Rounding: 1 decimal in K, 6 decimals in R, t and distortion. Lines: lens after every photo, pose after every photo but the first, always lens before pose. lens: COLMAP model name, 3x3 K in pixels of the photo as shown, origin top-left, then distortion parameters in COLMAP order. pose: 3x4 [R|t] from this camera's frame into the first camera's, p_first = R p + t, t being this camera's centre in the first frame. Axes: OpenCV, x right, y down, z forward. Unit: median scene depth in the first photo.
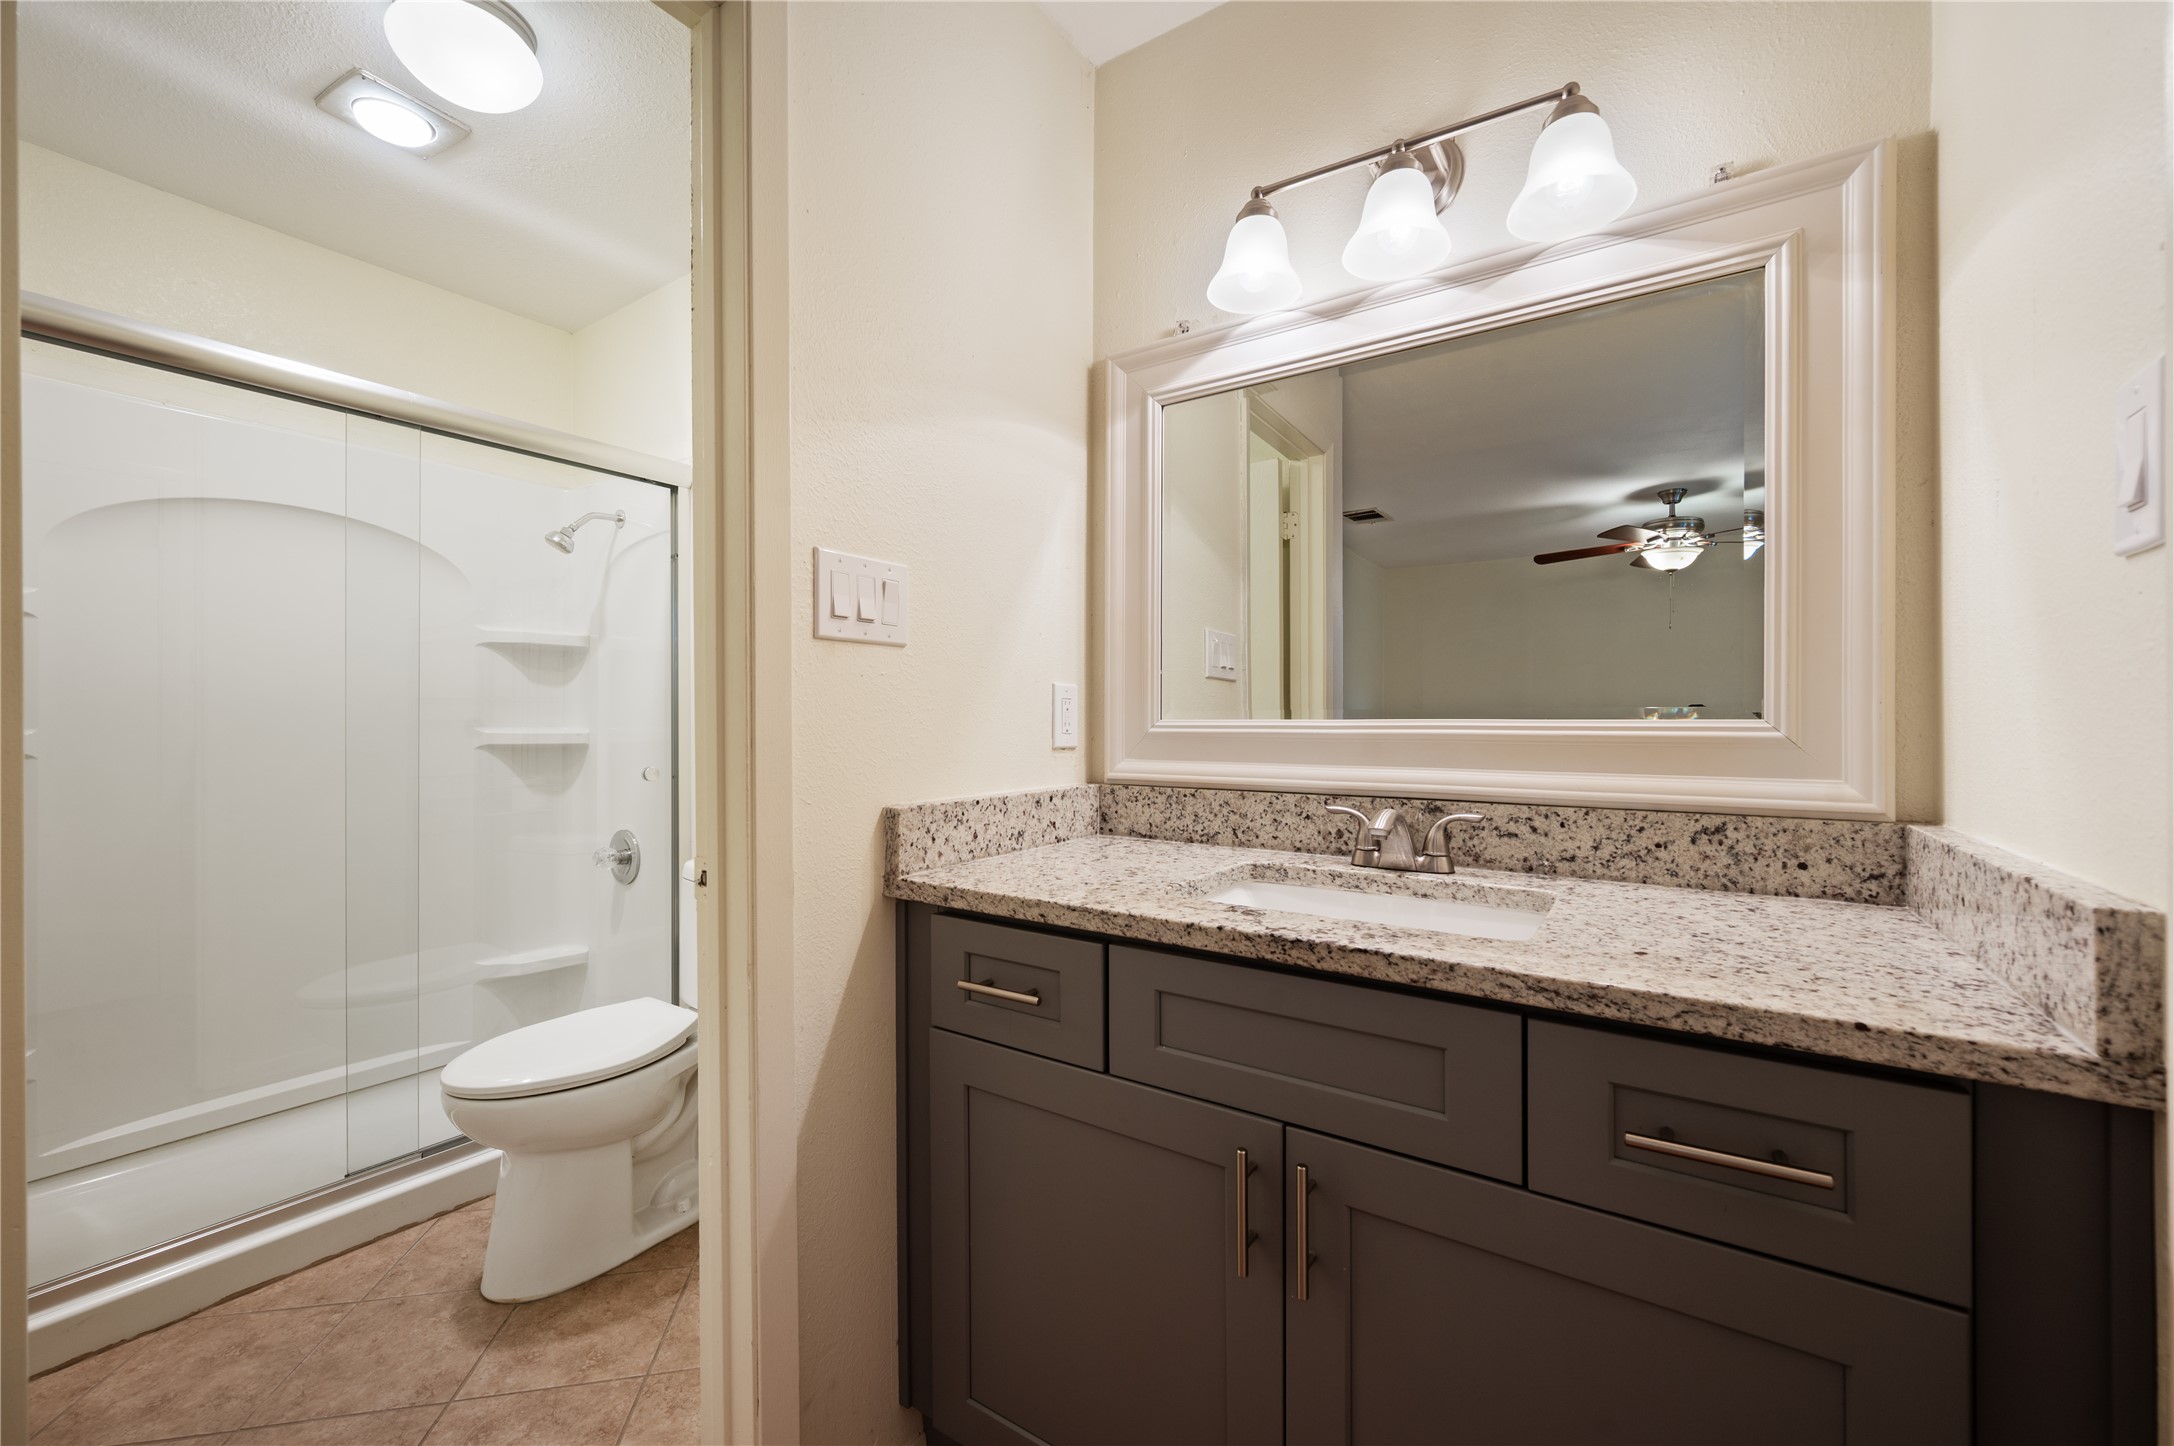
lens RADIAL K [[854.2, 0, 1093.0], [0, 854.2, 721.3], [0, 0, 1]] dist [-0.000428, 0.000753]
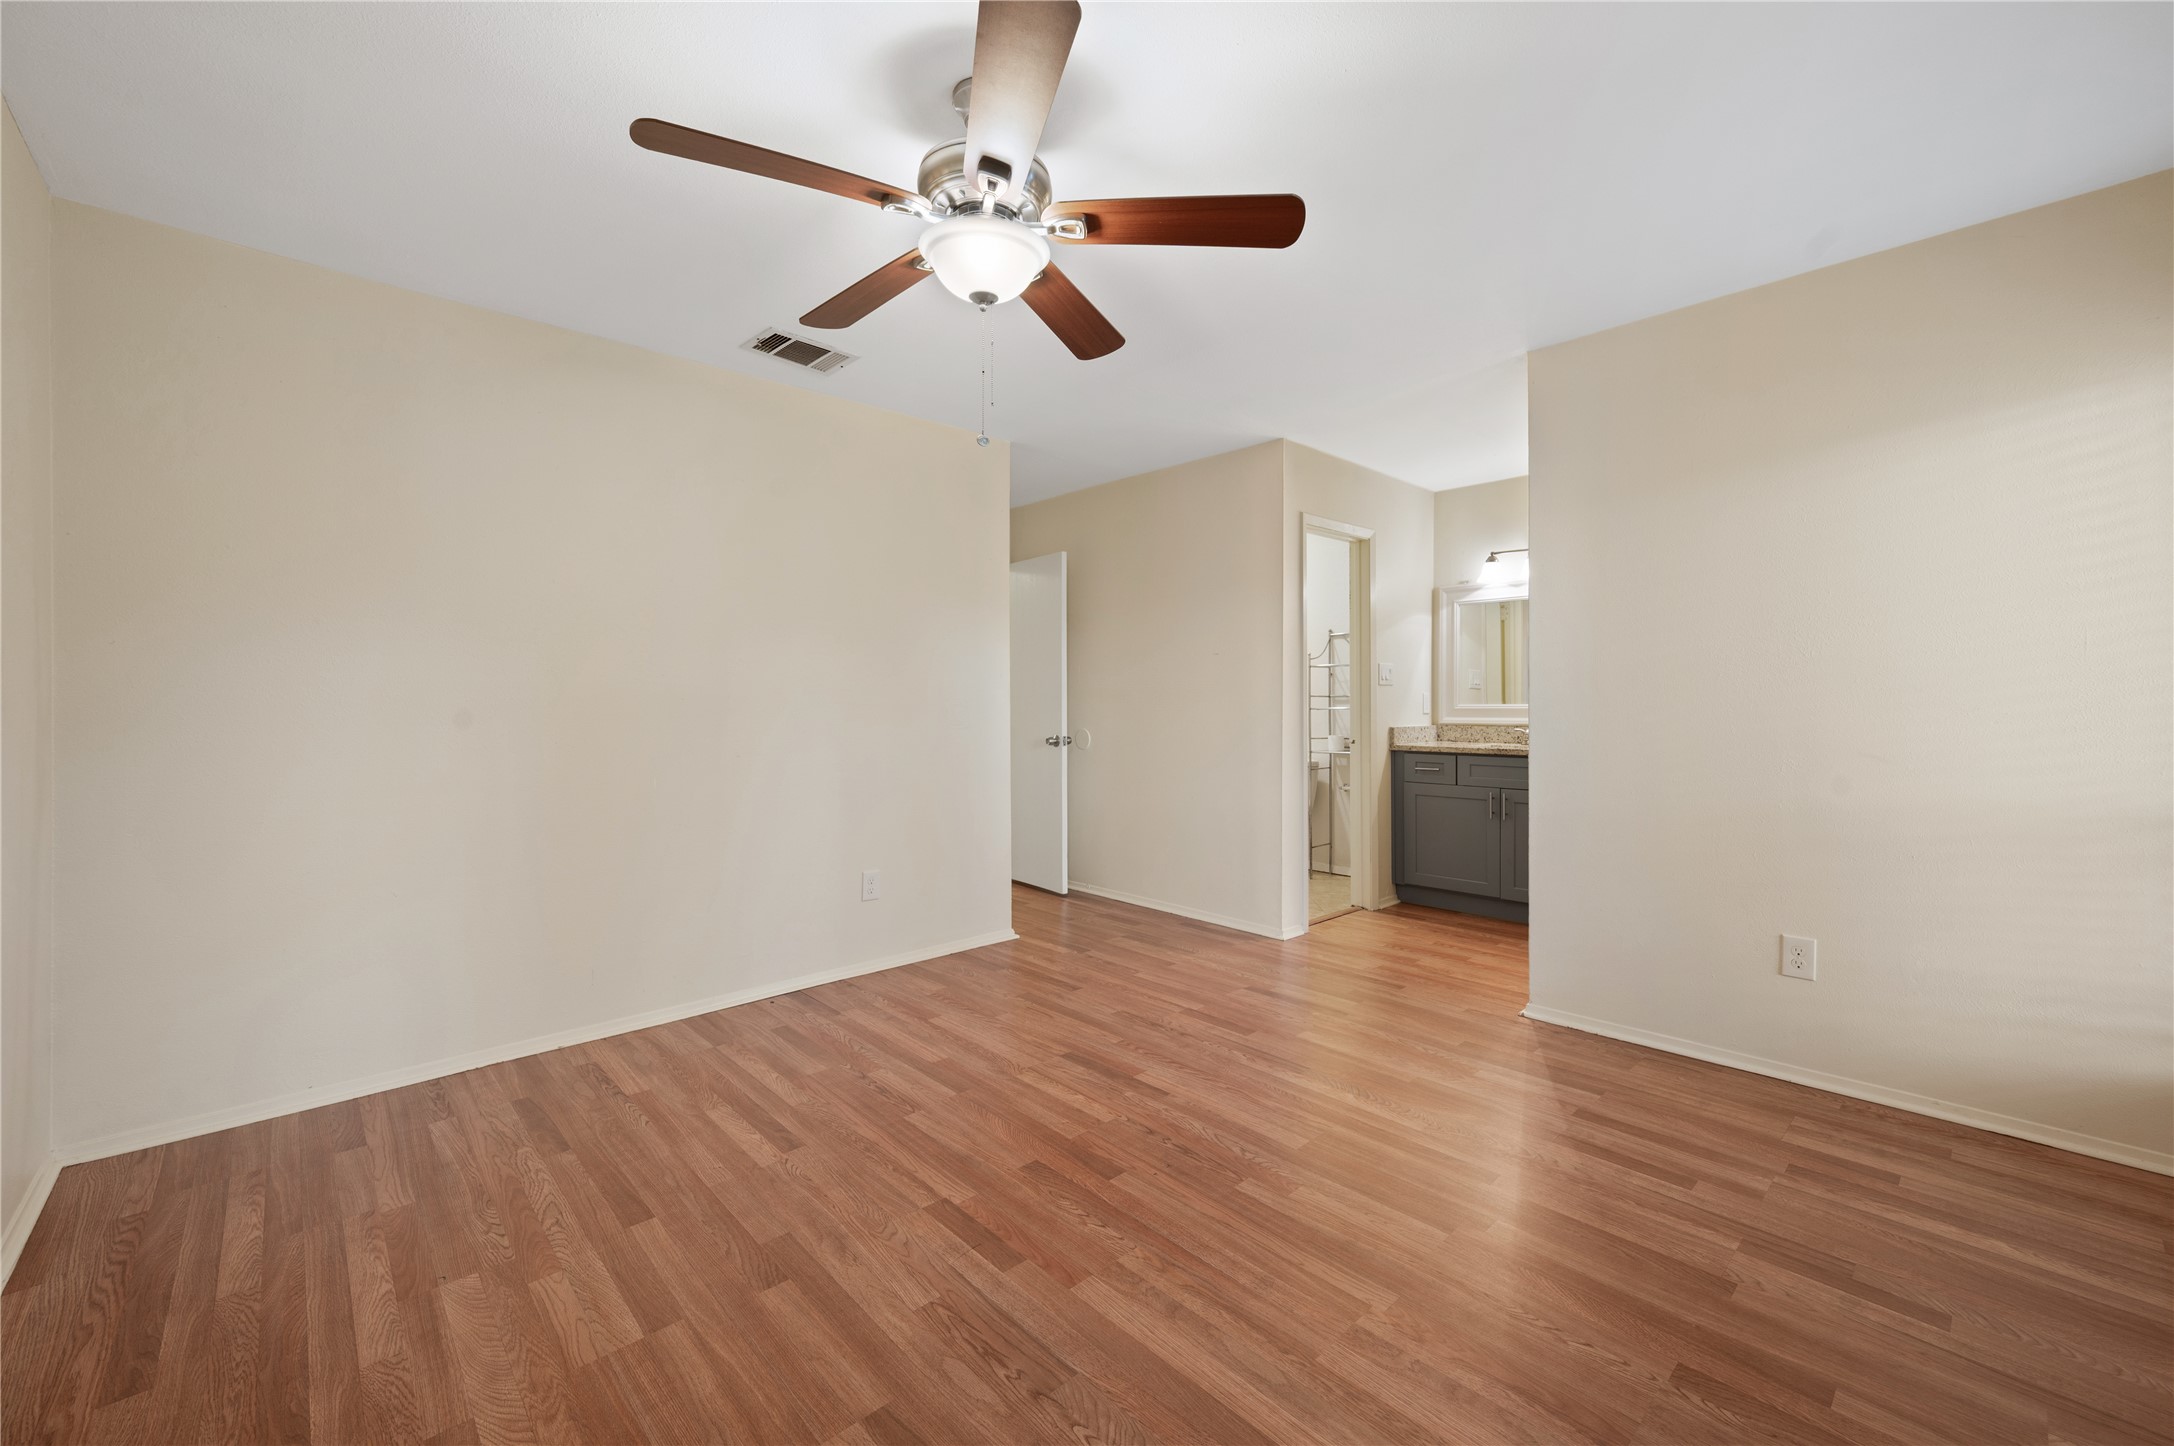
lens RADIAL K [[854.2, 0, 1104.8], [0, 854.2, 692.9], [0, 0, 1]] dist [-0.000428, 0.000753]
pose [[0.975562, -0.001393, -0.219719, -0.596649], [-0.001407, 0.999920, -0.012586, -0.002924], [0.219718, 0.012588, 0.975482, -2.801234]]
